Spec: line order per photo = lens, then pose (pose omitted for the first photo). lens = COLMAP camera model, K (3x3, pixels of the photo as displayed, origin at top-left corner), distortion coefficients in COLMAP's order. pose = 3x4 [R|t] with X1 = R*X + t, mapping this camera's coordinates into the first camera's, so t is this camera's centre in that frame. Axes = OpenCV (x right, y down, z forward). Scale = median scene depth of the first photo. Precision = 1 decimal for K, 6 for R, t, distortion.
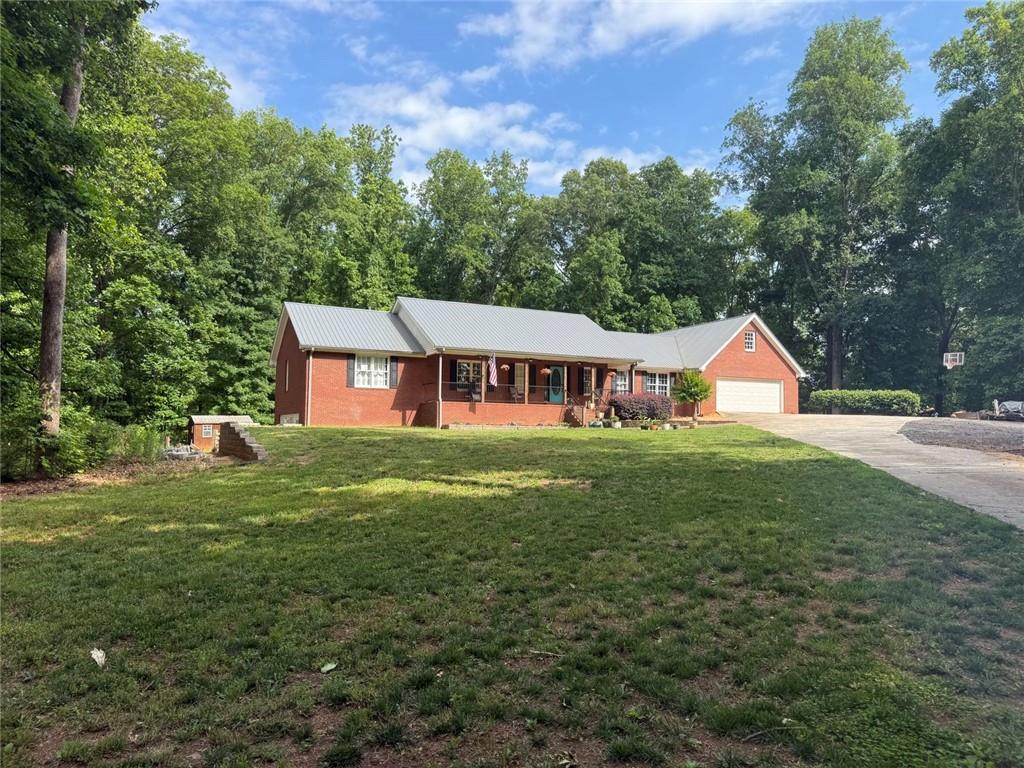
lens RADIAL K [[709.3, 0, 520.7], [0, 709.3, 388.4], [0, 0, 1]] dist [0.173572, -0.382851]
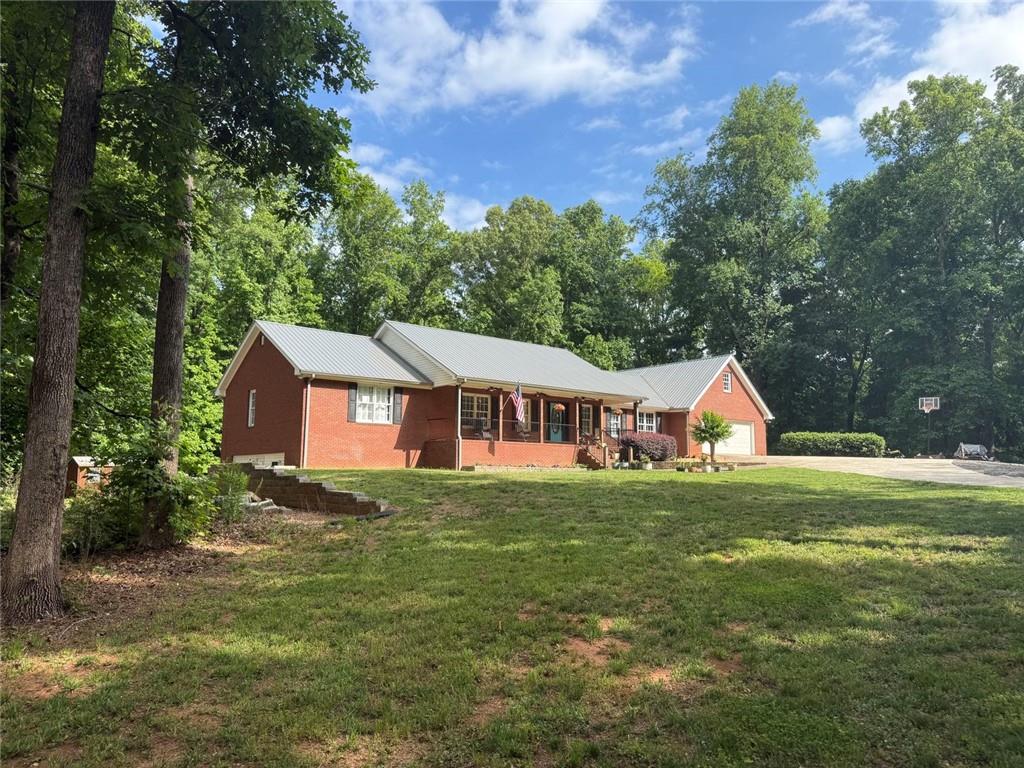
lens RADIAL K [[709.3, 0, 520.7], [0, 709.3, 388.4], [0, 0, 1]] dist [0.173572, -0.382851]
pose [[0.974143, 0.023334, 0.224724, -0.211808], [-0.009776, 0.998074, -0.061259, 0.007636], [-0.225721, 0.057478, 0.972495, 0.118510]]
